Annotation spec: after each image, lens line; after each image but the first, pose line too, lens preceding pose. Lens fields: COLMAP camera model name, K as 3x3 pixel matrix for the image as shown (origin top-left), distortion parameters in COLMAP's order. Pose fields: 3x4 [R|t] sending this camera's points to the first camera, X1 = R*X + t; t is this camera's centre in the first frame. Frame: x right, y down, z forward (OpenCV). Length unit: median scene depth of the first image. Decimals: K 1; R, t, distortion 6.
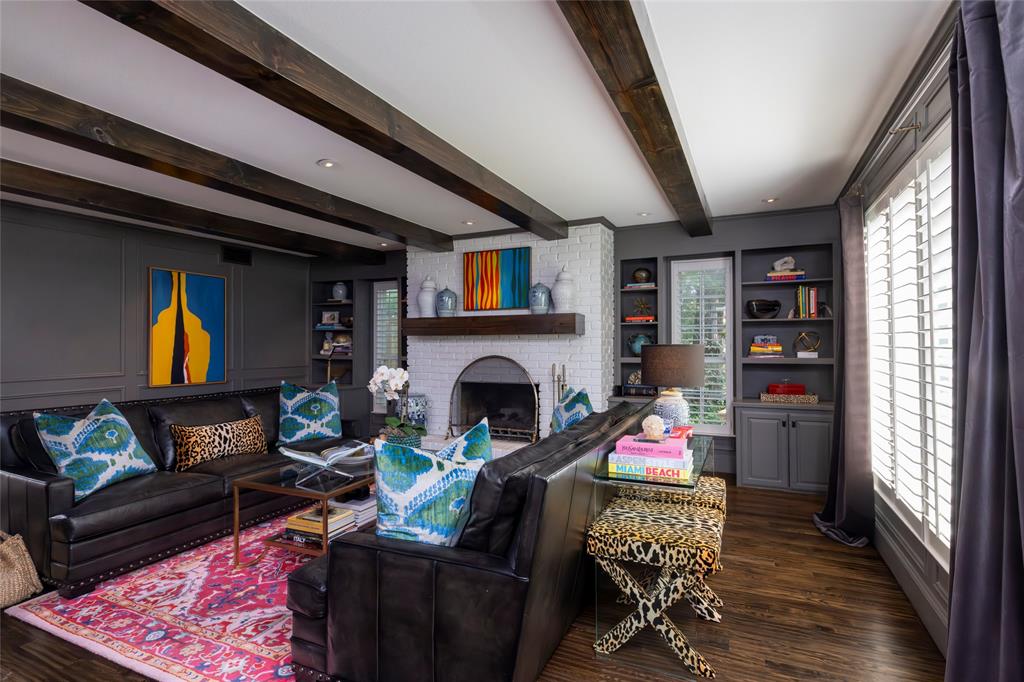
lens RADIAL K [[505.0, 0, 512.0], [0, 505.0, 341.0], [0, 0, 1]] dist [-0.000038, -0.000019]
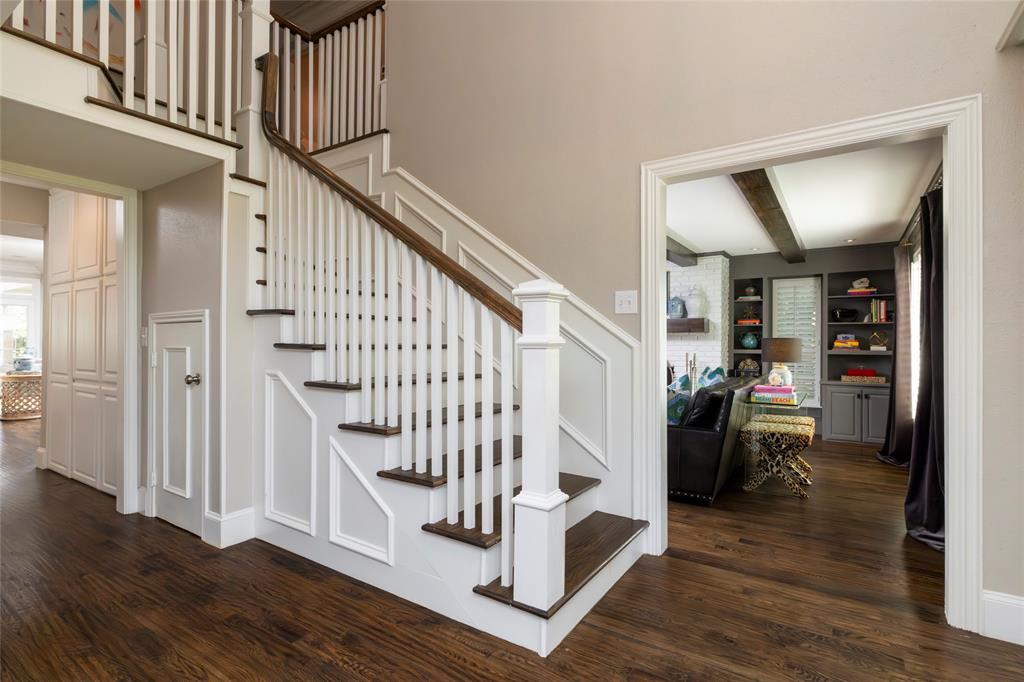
lens RADIAL K [[495.4, 0, 512.0], [0, 495.4, 341.0], [0, 0, 1]] dist [0.001167, 0.000283]
pose [[0.989091, 0.009501, -0.147000, -0.215300], [-0.009360, 0.999955, 0.001656, 0.014215], [0.147009, -0.000262, 0.989135, -0.504197]]
